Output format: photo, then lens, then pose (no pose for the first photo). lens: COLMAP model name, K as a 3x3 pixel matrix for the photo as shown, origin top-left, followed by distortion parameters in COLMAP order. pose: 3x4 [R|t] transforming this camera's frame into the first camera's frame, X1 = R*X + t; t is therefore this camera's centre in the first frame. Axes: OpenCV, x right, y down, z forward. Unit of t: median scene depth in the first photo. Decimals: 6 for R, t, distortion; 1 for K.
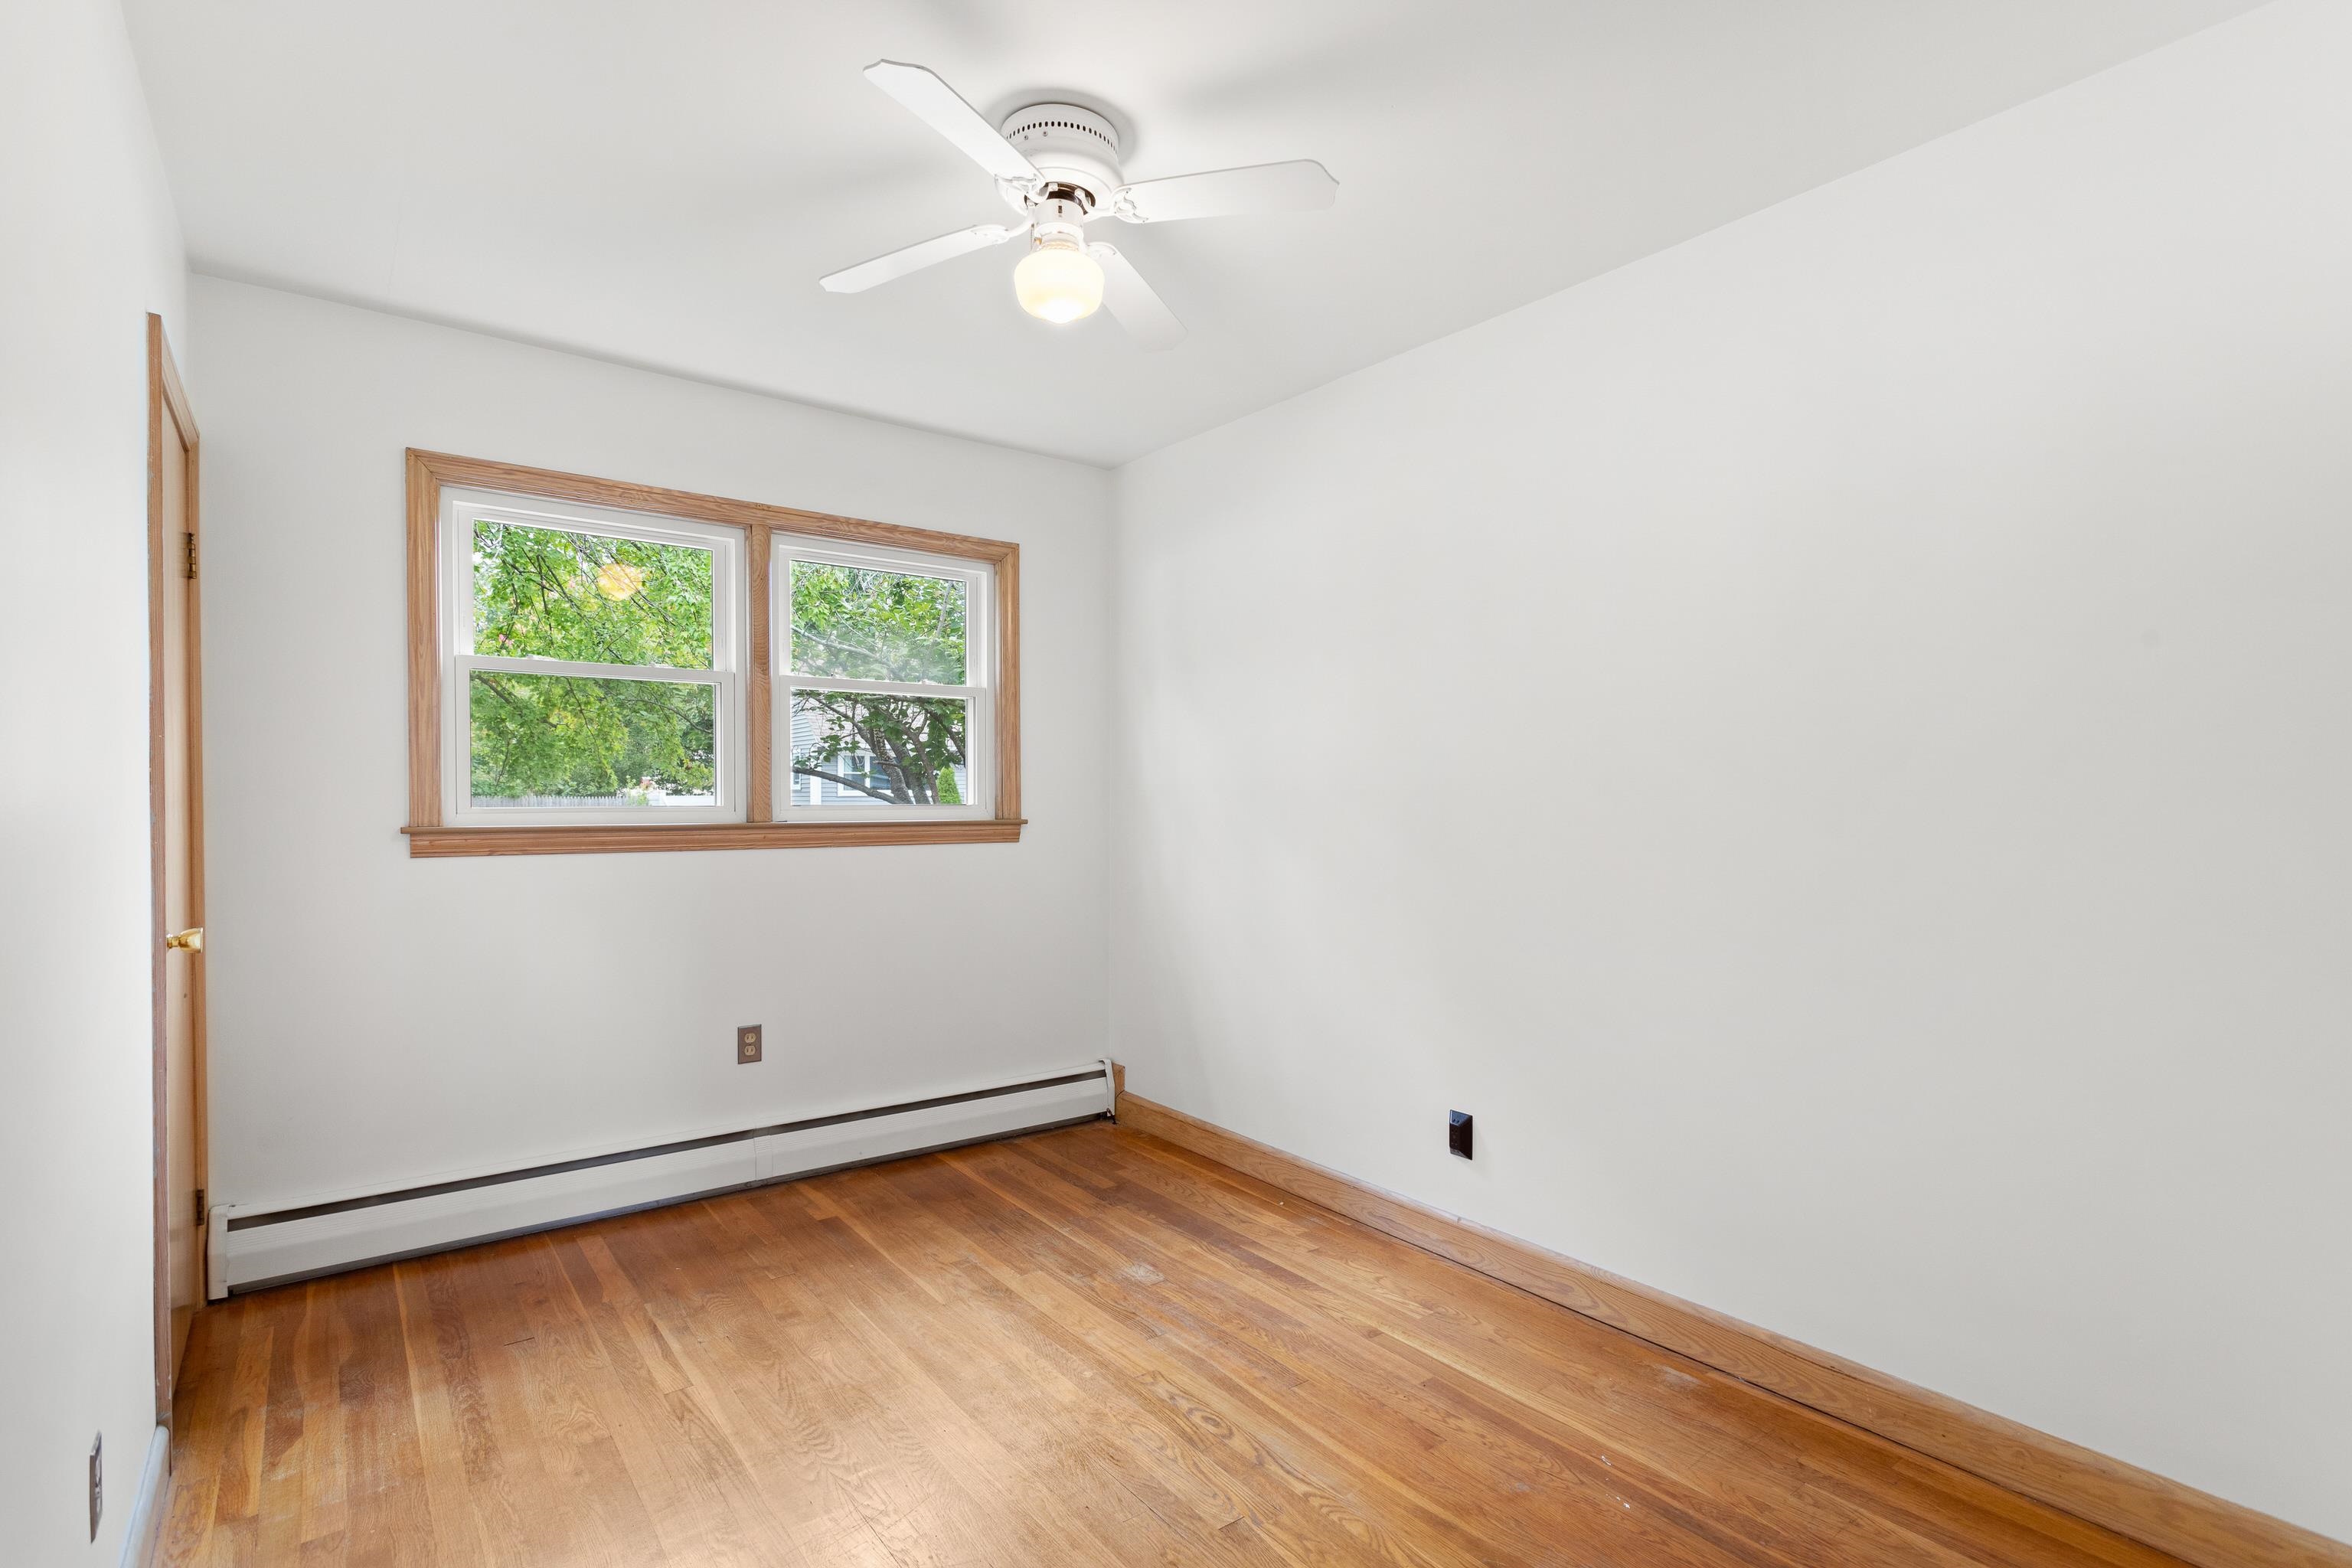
lens RADIAL K [[1125.8, 0, 1179.9], [0, 1125.8, 789.7], [0, 0, 1]] dist [0.001324, -0.000155]
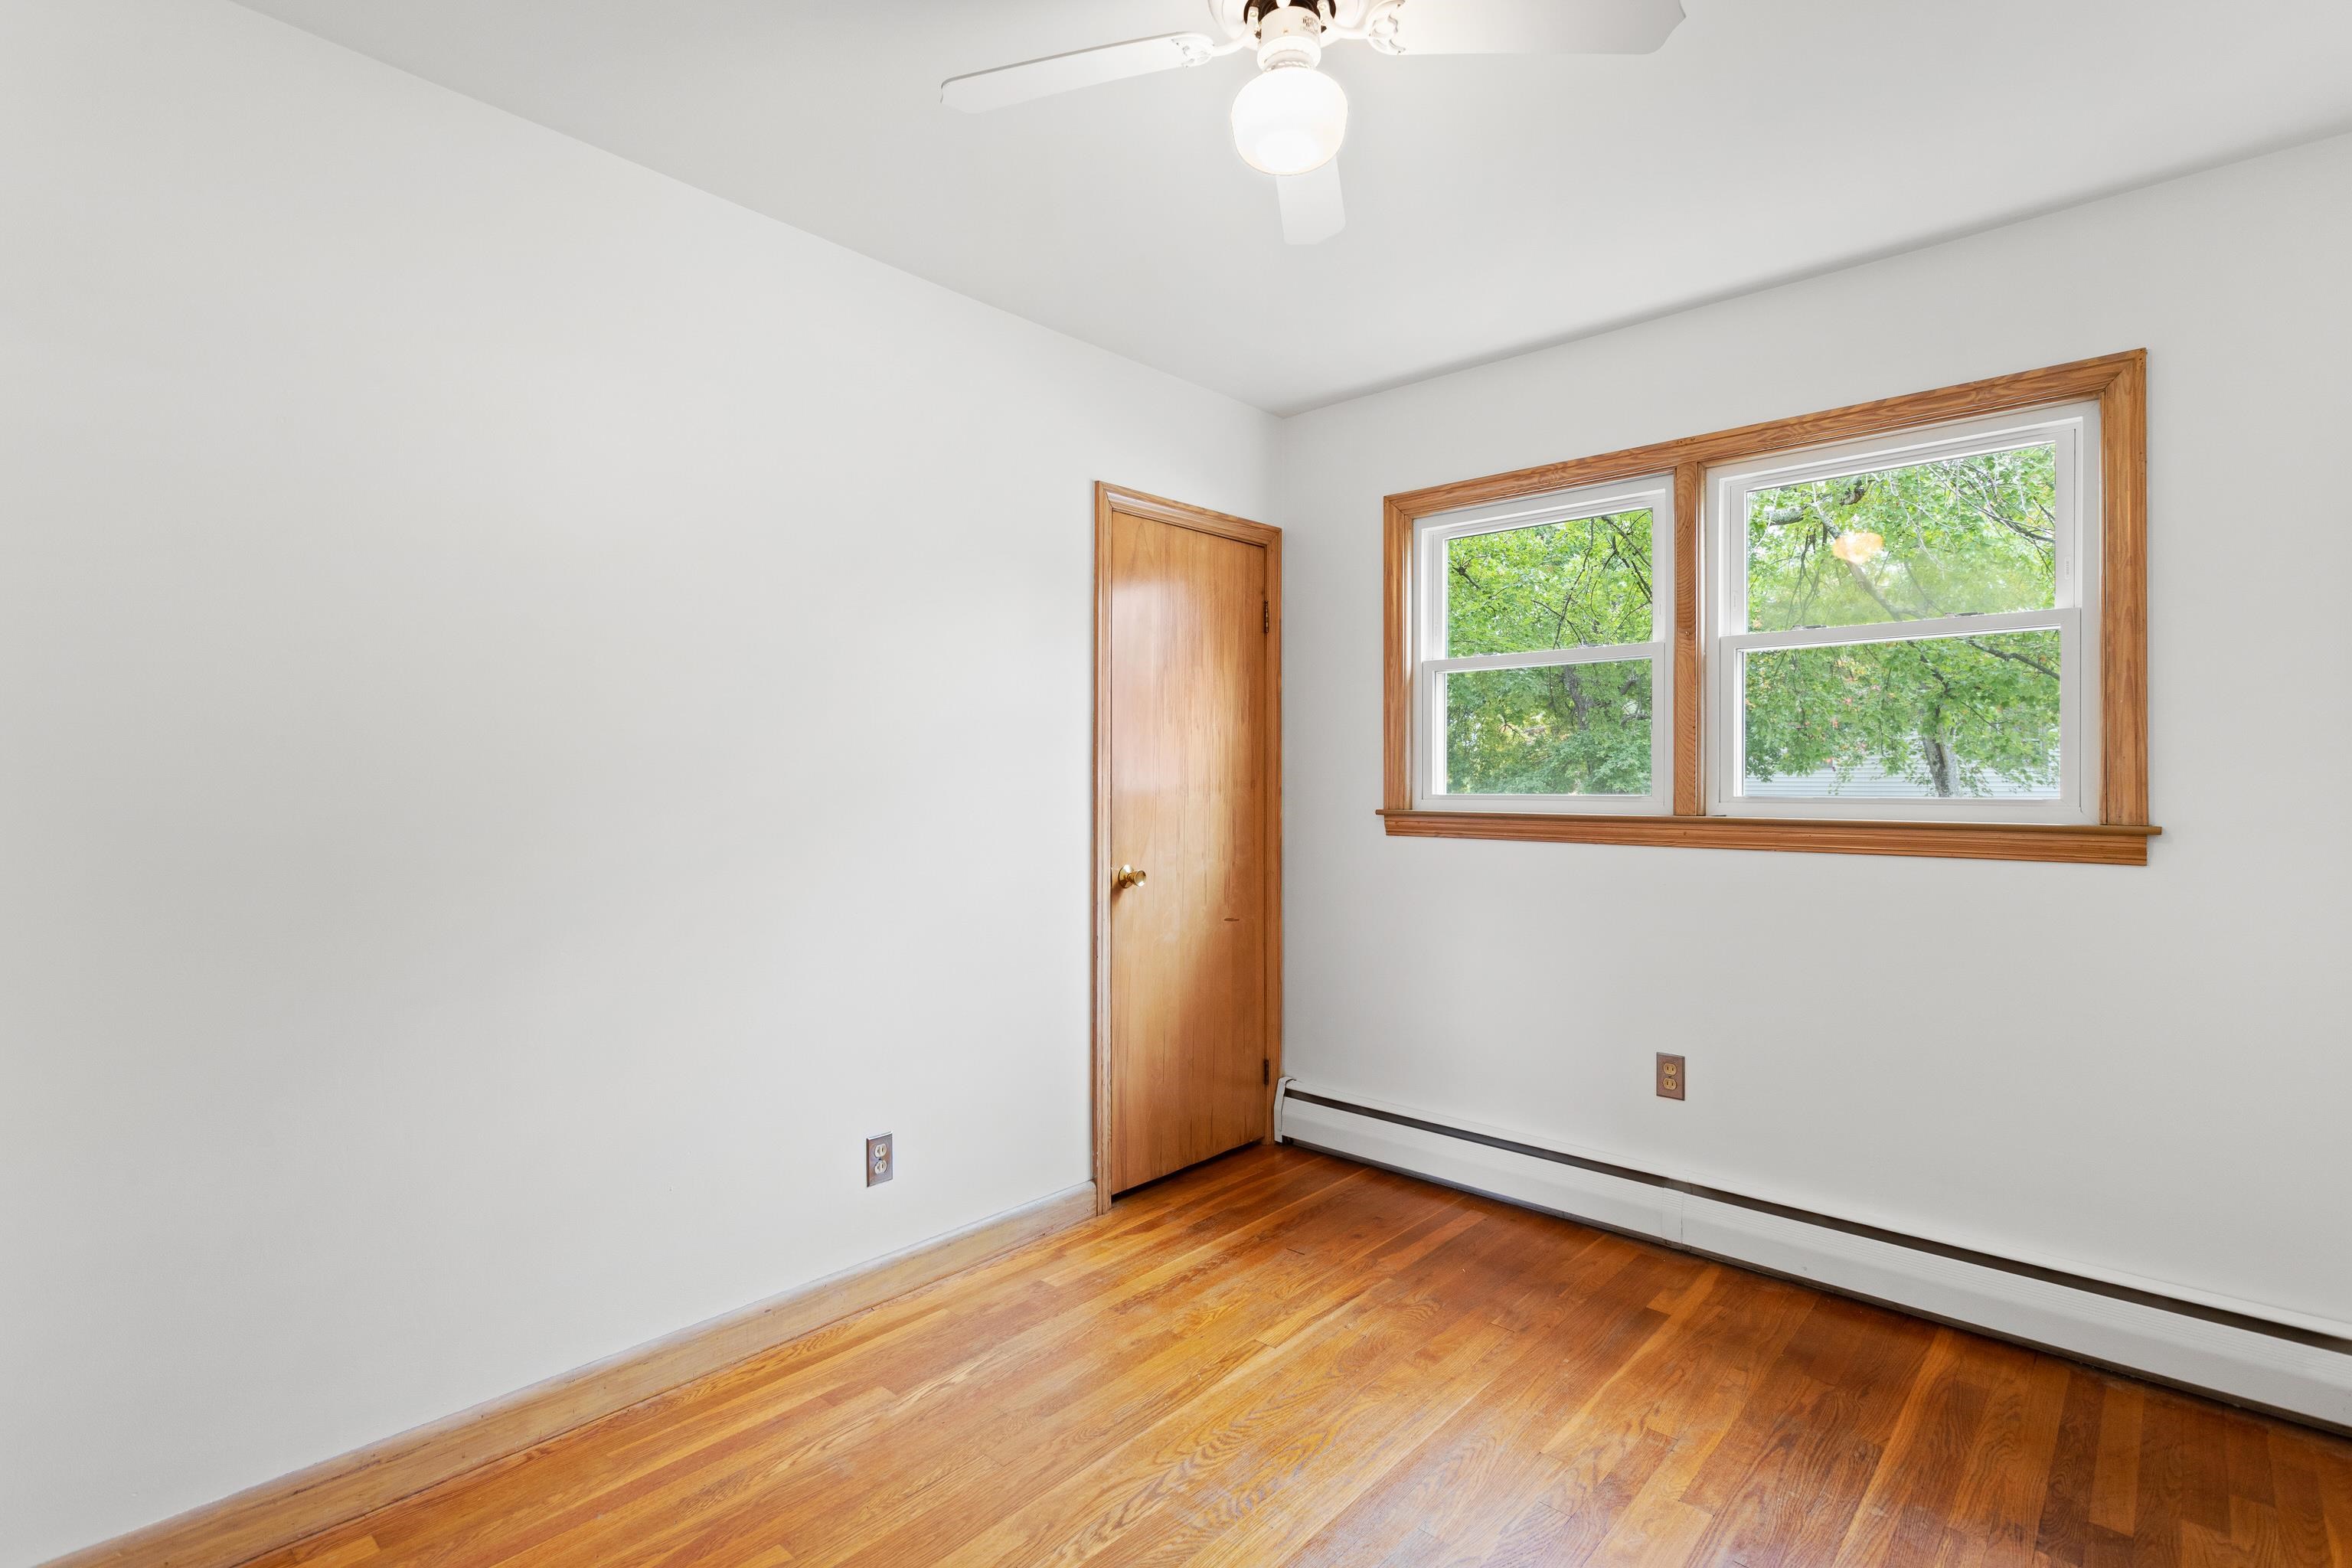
lens RADIAL K [[1110.0, 0, 1181.1], [0, 1110.0, 768.2], [0, 0, 1]] dist [0.001824, 0.000031]
pose [[0.183058, -0.013974, -0.983003, 0.406952], [0.000761, 0.999901, -0.014073, 0.004979], [0.983102, 0.001828, 0.183050, 0.519084]]
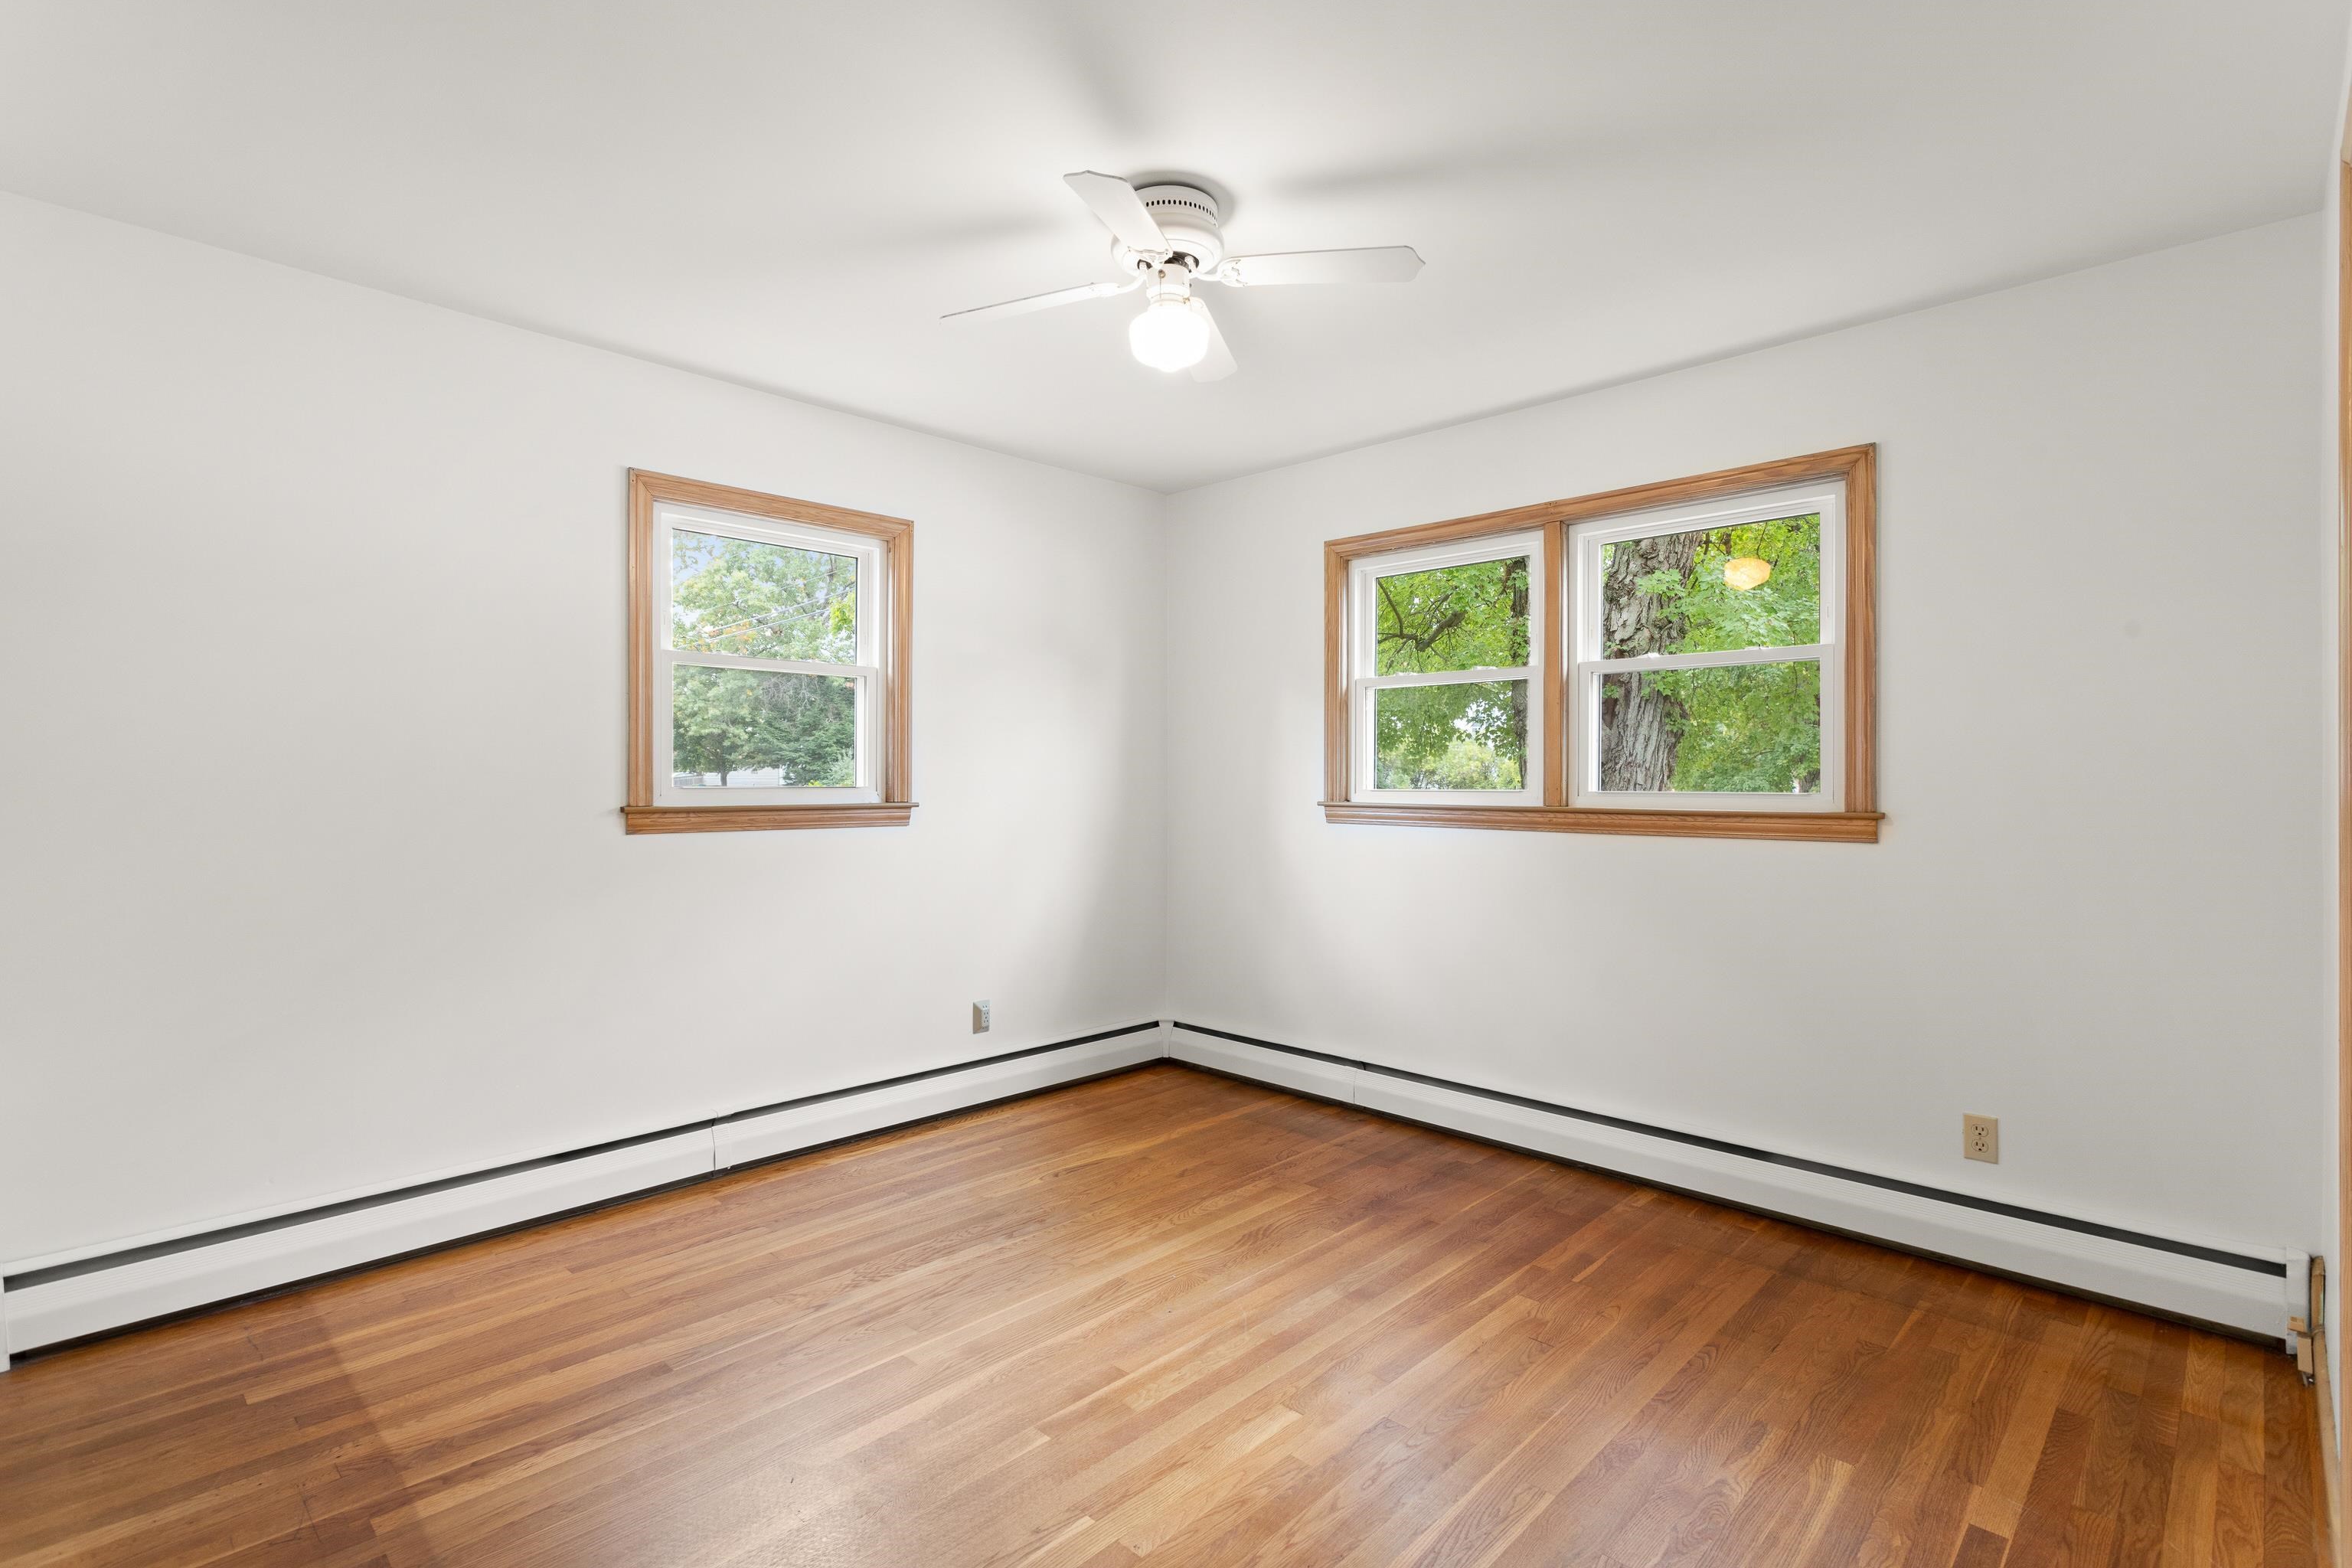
lens RADIAL K [[1108.0, 0, 1181.0], [0, 1108.0, 770.6], [0, 0, 1]] dist [0.000890, -0.000351]
pose [[0.153126, -0.010110, -0.988155, 0.639869], [0.002512, 0.999948, -0.009841, 0.005708], [0.988203, -0.000975, 0.153143, 0.546828]]
